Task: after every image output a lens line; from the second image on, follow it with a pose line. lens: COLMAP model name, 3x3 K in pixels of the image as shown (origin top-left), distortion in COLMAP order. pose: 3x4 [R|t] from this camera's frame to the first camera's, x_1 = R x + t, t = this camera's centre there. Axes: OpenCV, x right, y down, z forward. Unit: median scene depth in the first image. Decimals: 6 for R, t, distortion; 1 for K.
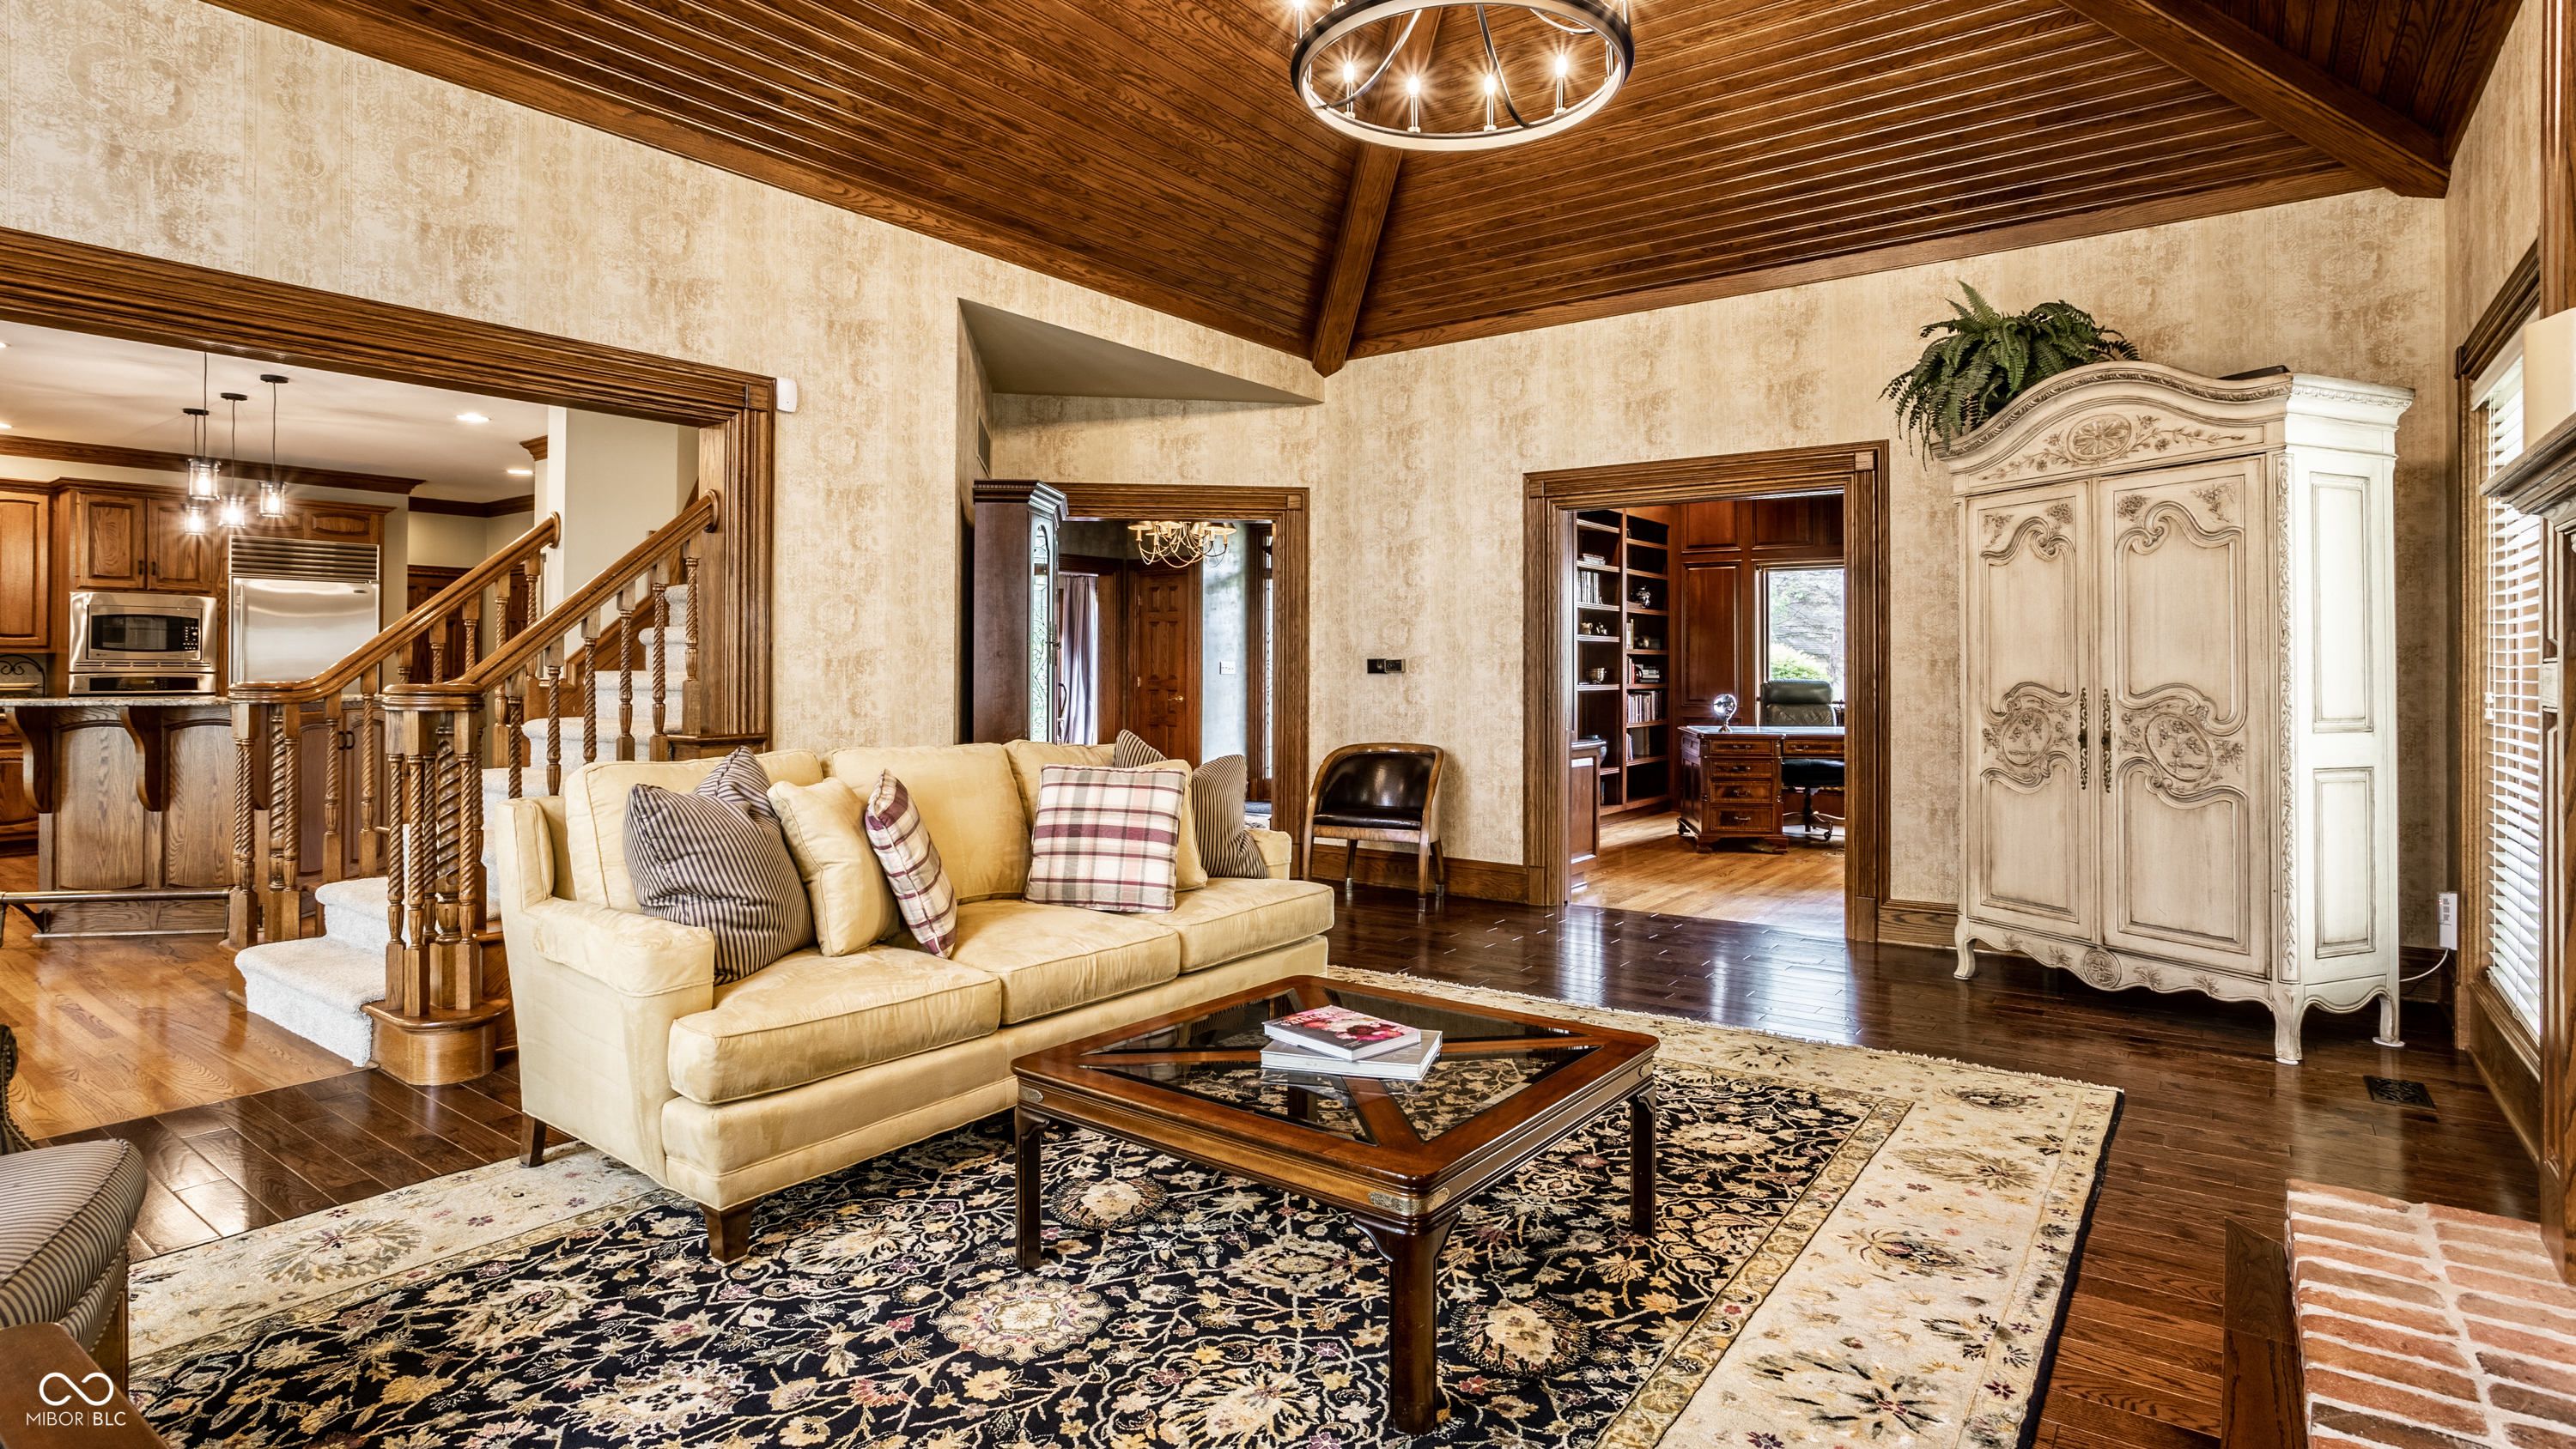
lens RADIAL K [[1295.1, 0, 1258.8], [0, 1295.1, 658.6], [0, 0, 1]] dist [-0.024022, 0.000138]
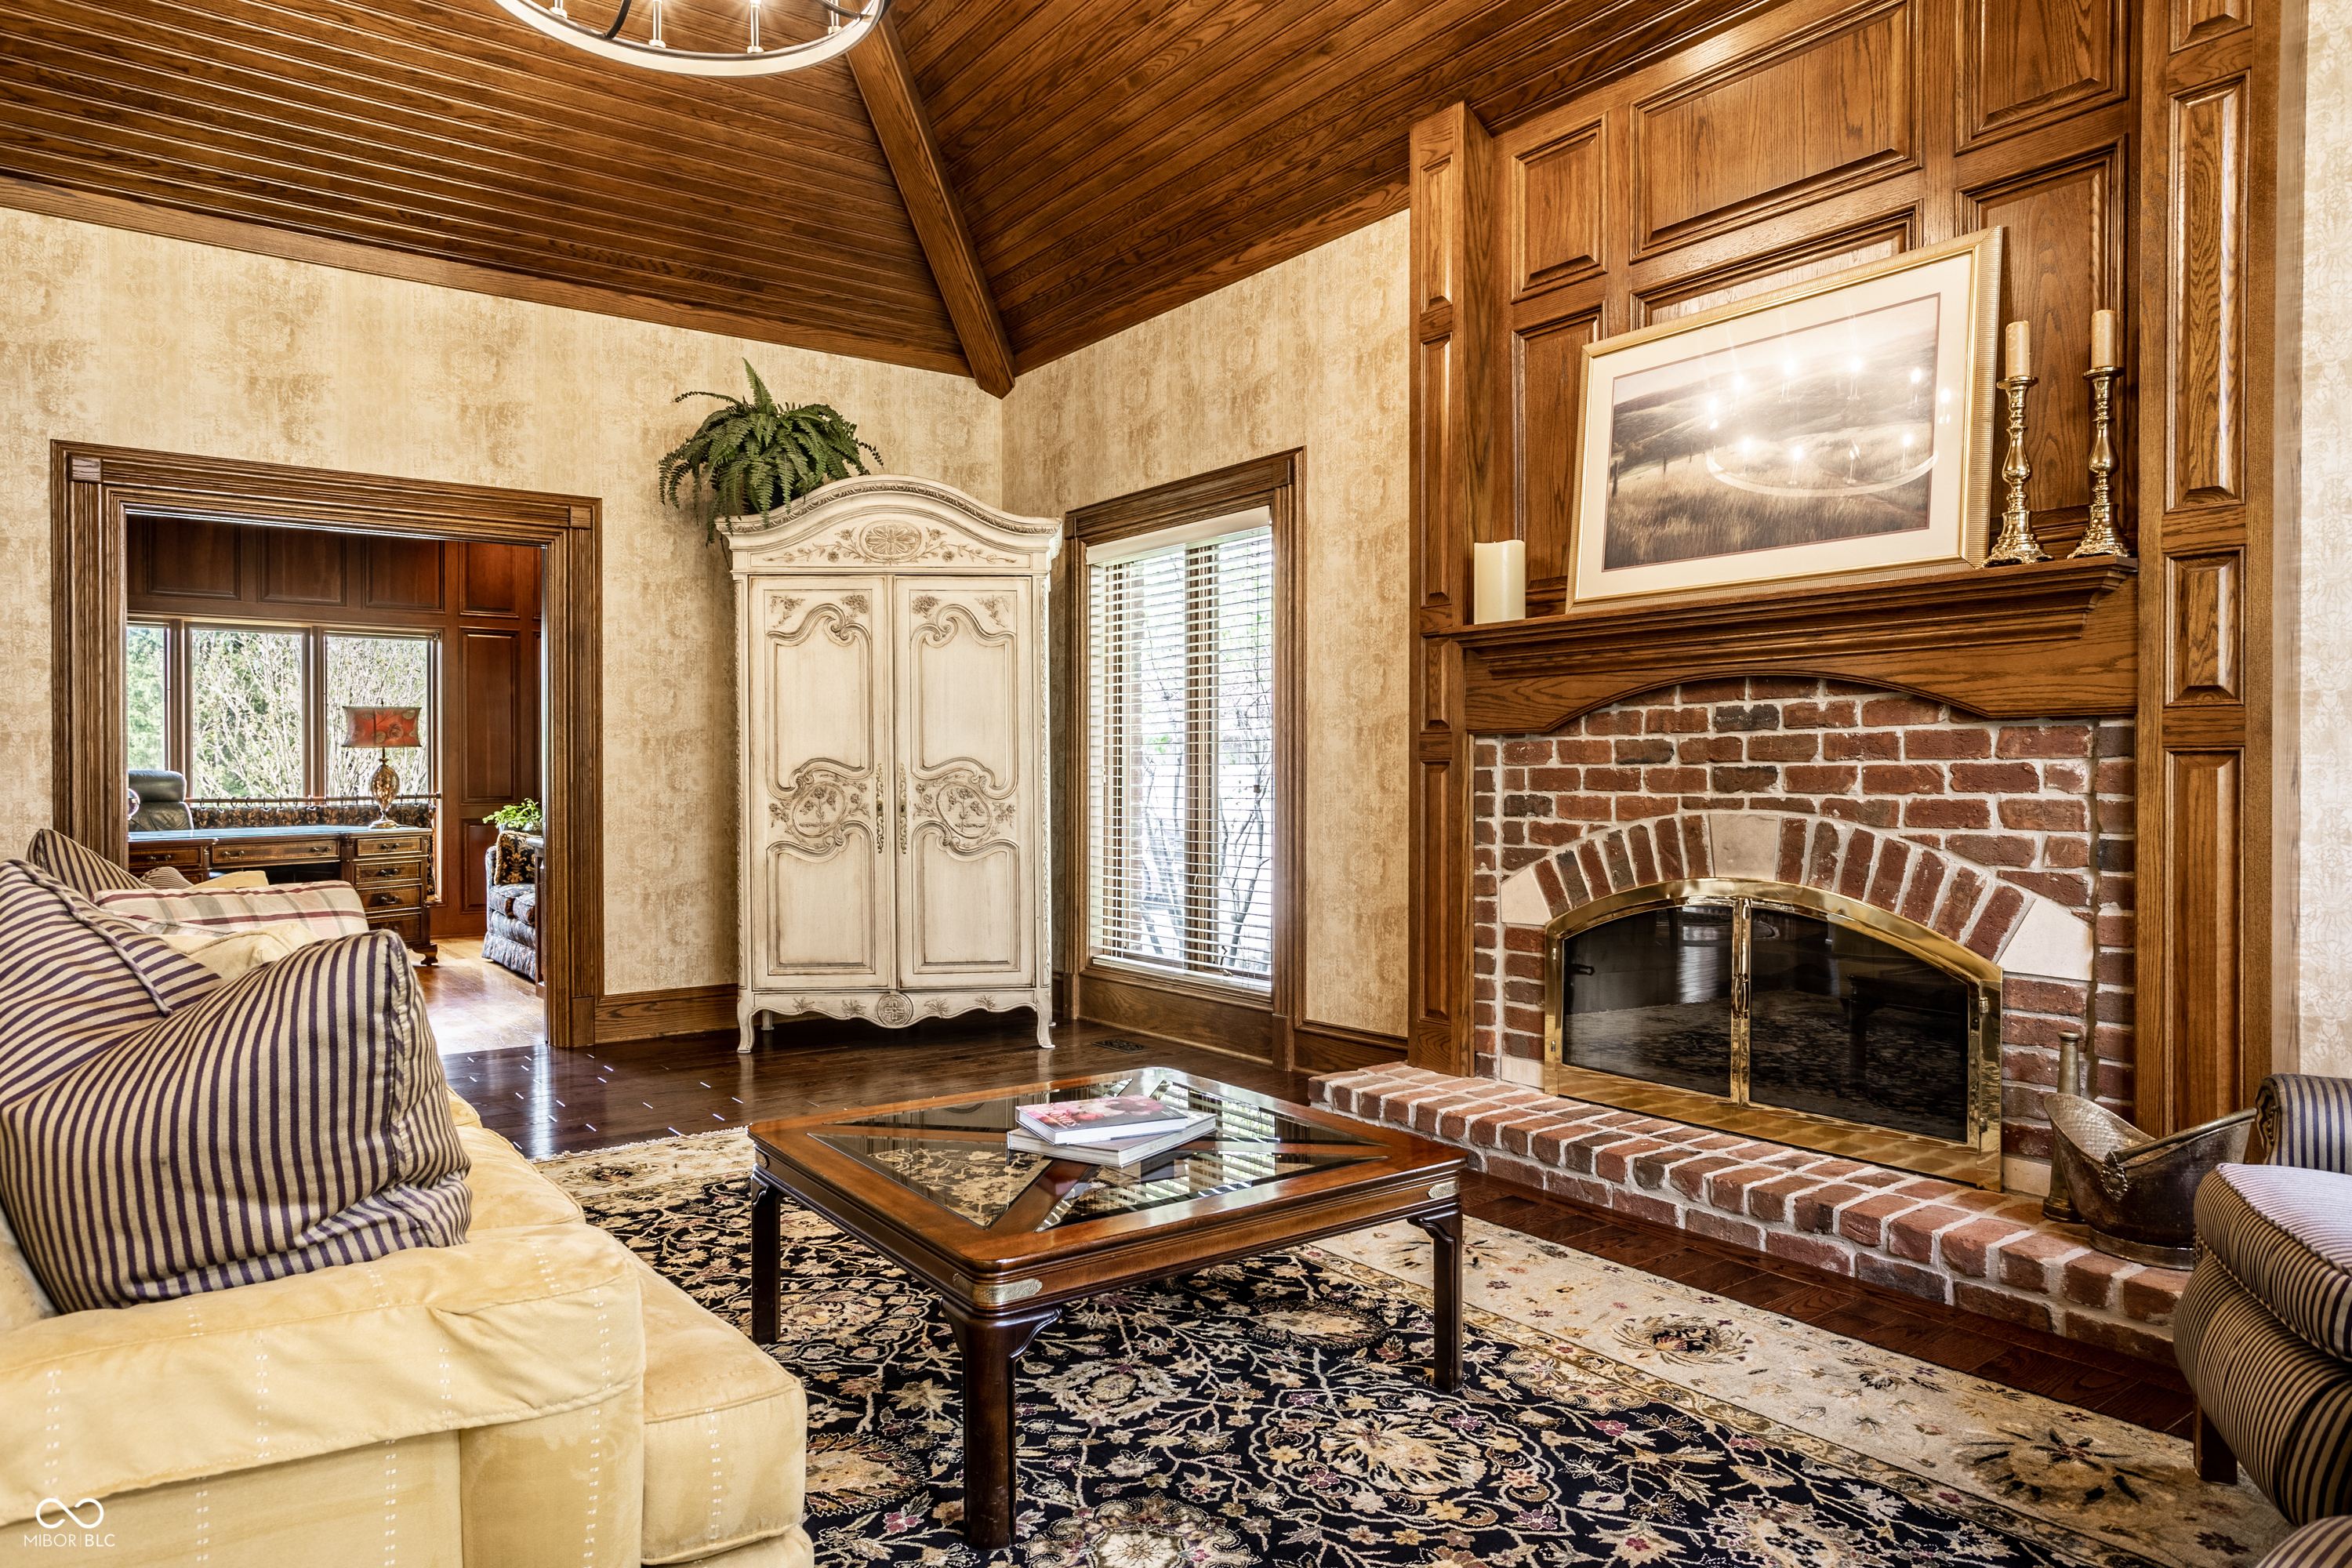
lens RADIAL K [[1483.7, 0, 1177.1], [0, 1483.7, 788.9], [0, 0, 1]] dist [-0.018580, 0.005305]
pose [[0.277175, -0.009025, 0.960777, -0.551130], [-0.006046, 0.999920, 0.011136, 0.031450], [-0.960800, -0.008895, 0.277098, 0.410272]]
